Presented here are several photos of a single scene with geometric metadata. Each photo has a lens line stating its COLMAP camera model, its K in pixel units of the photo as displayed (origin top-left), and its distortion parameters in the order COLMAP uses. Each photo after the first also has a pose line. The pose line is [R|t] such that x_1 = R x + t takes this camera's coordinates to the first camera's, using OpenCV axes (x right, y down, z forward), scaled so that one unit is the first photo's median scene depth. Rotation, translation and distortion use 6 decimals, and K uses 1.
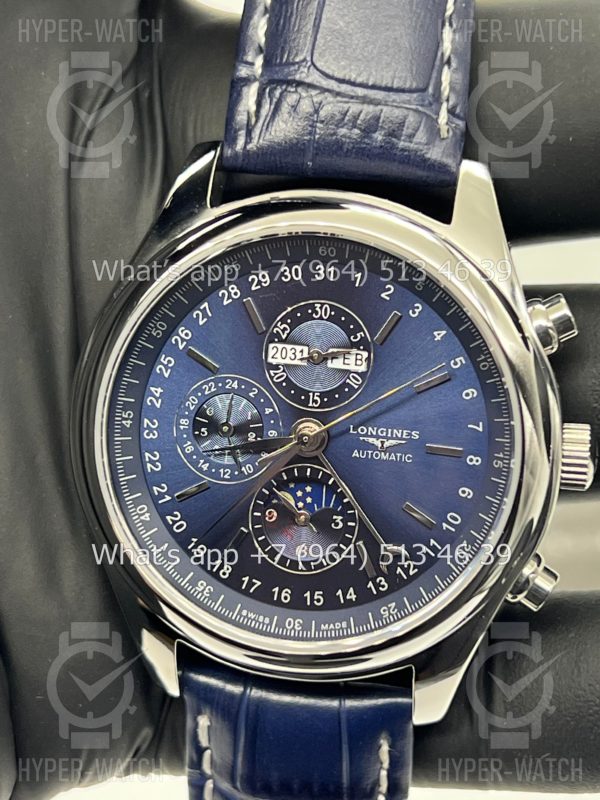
lens RADIAL K [[1796.9, 0, 295.6], [0, 1796.9, 398.0], [0, 0, 1]] dist [0.177583, 0.000000]
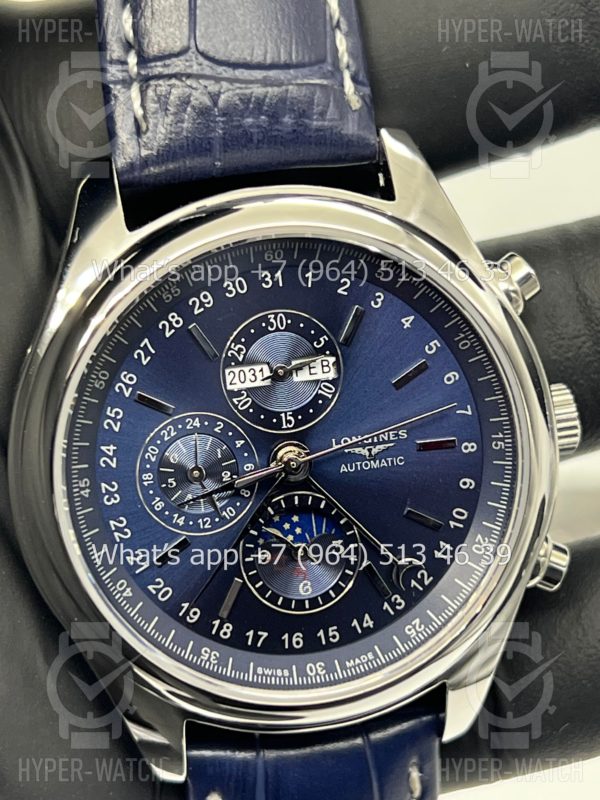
lens RADIAL K [[1796.9, 0, 279.8], [0, 1796.9, 397.2], [0, 0, 1]] dist [0.177583, 0.000000]
pose [[0.939499, -0.211406, 0.269535, -0.230707], [0.207511, 0.977278, 0.043208, -0.049433], [-0.272545, 0.015338, 0.962021, 0.136993]]
